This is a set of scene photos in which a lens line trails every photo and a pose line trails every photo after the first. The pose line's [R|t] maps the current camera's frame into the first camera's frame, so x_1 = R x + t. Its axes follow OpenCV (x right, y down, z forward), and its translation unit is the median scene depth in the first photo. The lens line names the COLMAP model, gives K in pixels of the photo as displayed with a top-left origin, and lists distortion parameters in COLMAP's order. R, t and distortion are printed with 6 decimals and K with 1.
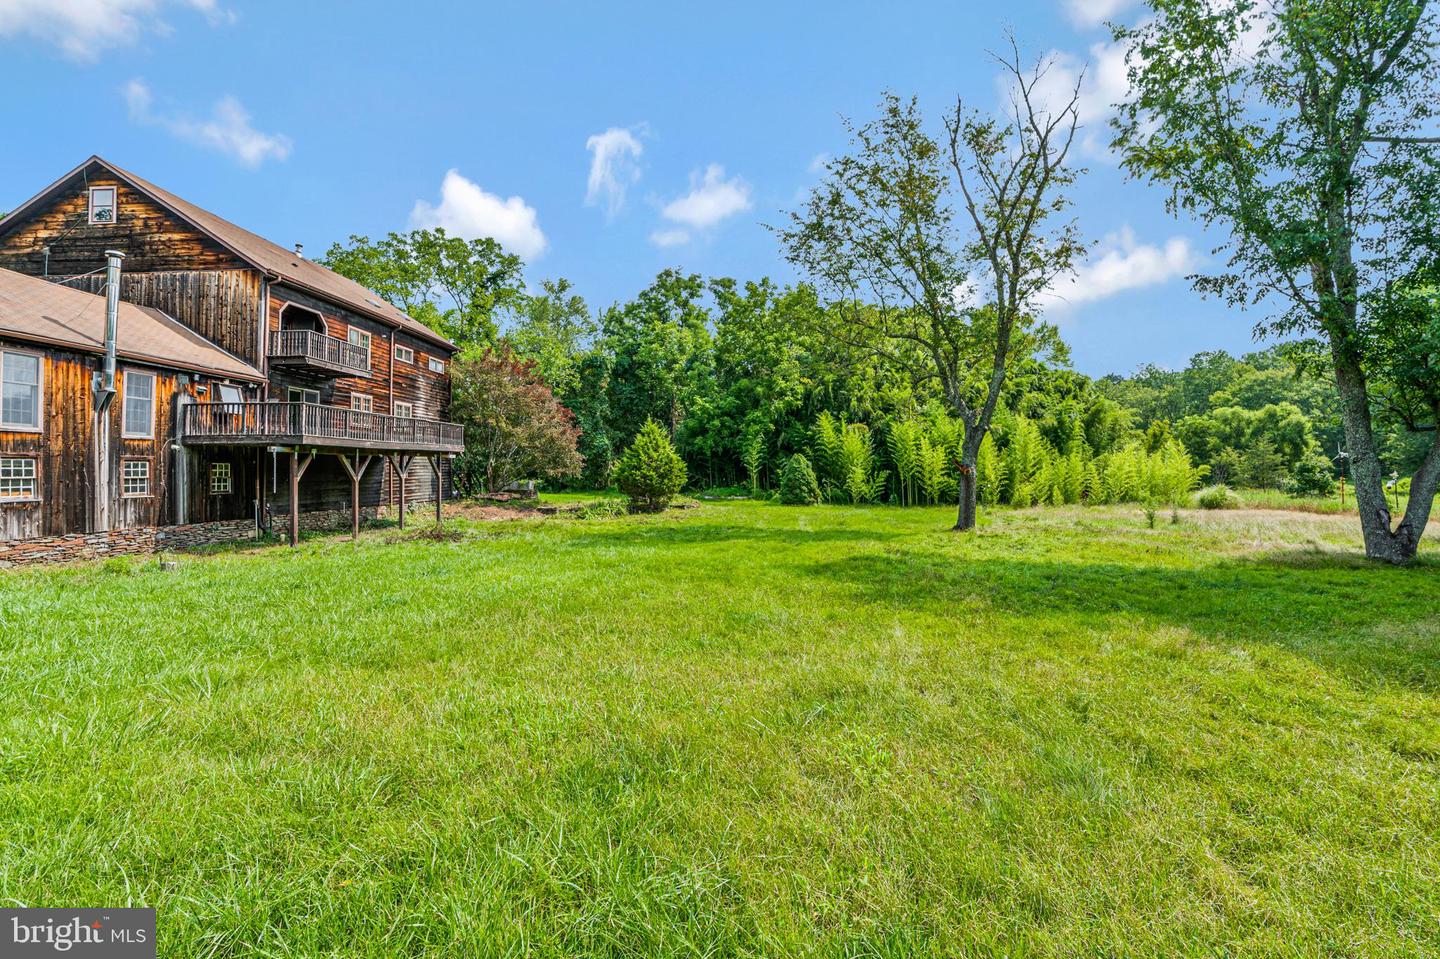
lens RADIAL K [[661.1, 0, 720.0], [0, 661.1, 475.3], [0, 0, 1]] dist [-0.000005, -0.000214]
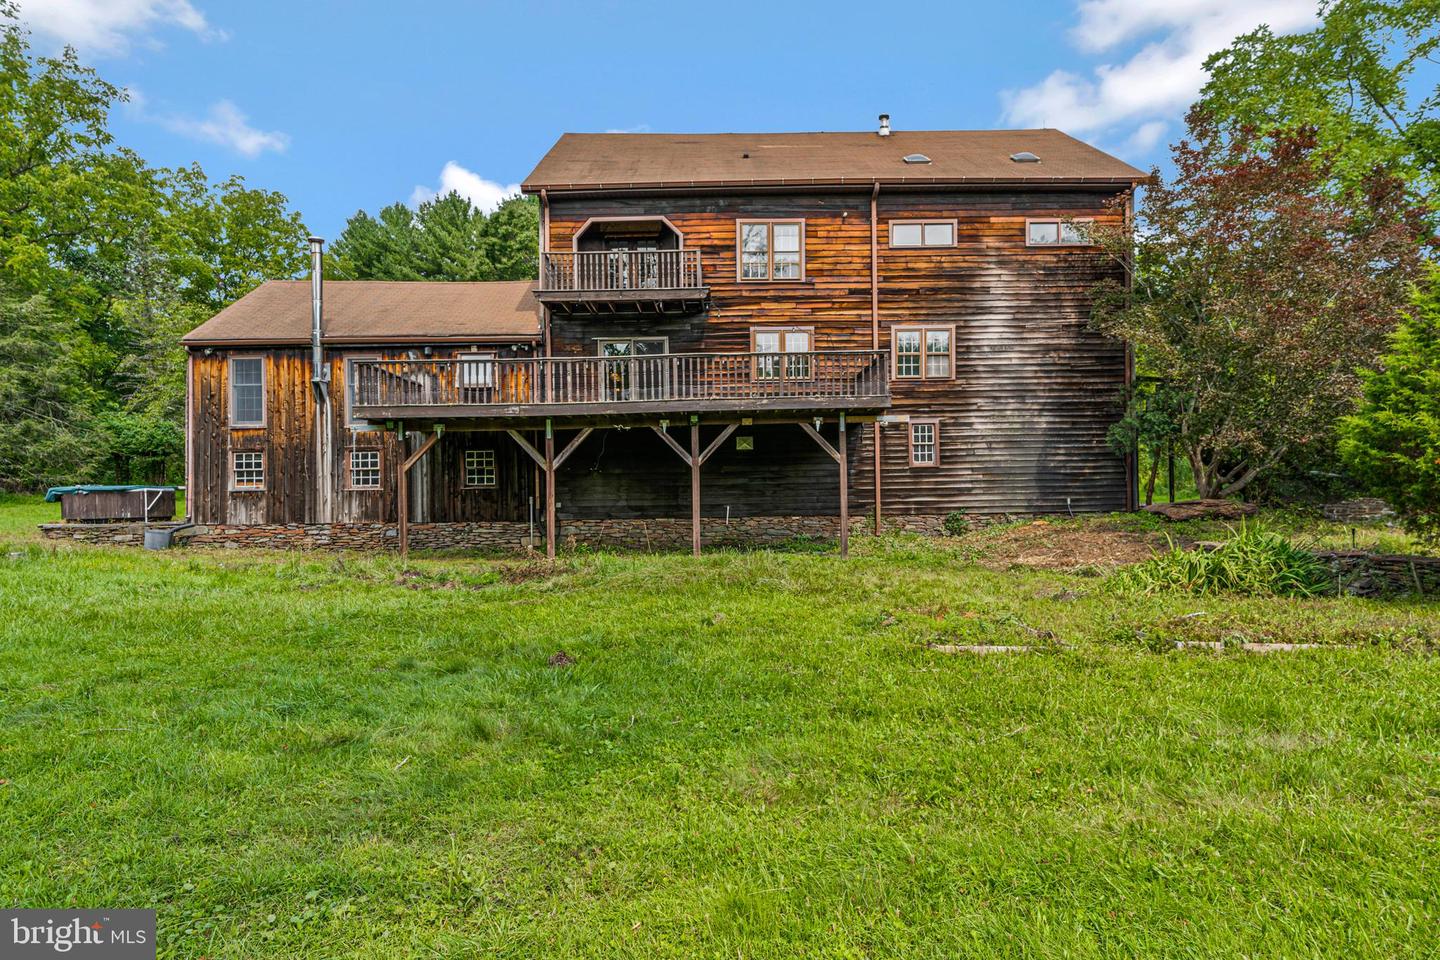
lens RADIAL K [[712.1, 0, 719.2], [0, 712.1, 481.1], [0, 0, 1]] dist [-0.003797, 0.000268]
pose [[0.055474, 0.008281, -0.998426, 0.155758], [0.009823, 0.999913, 0.008839, 0.016803], [0.998412, -0.010298, 0.055388, 1.437292]]
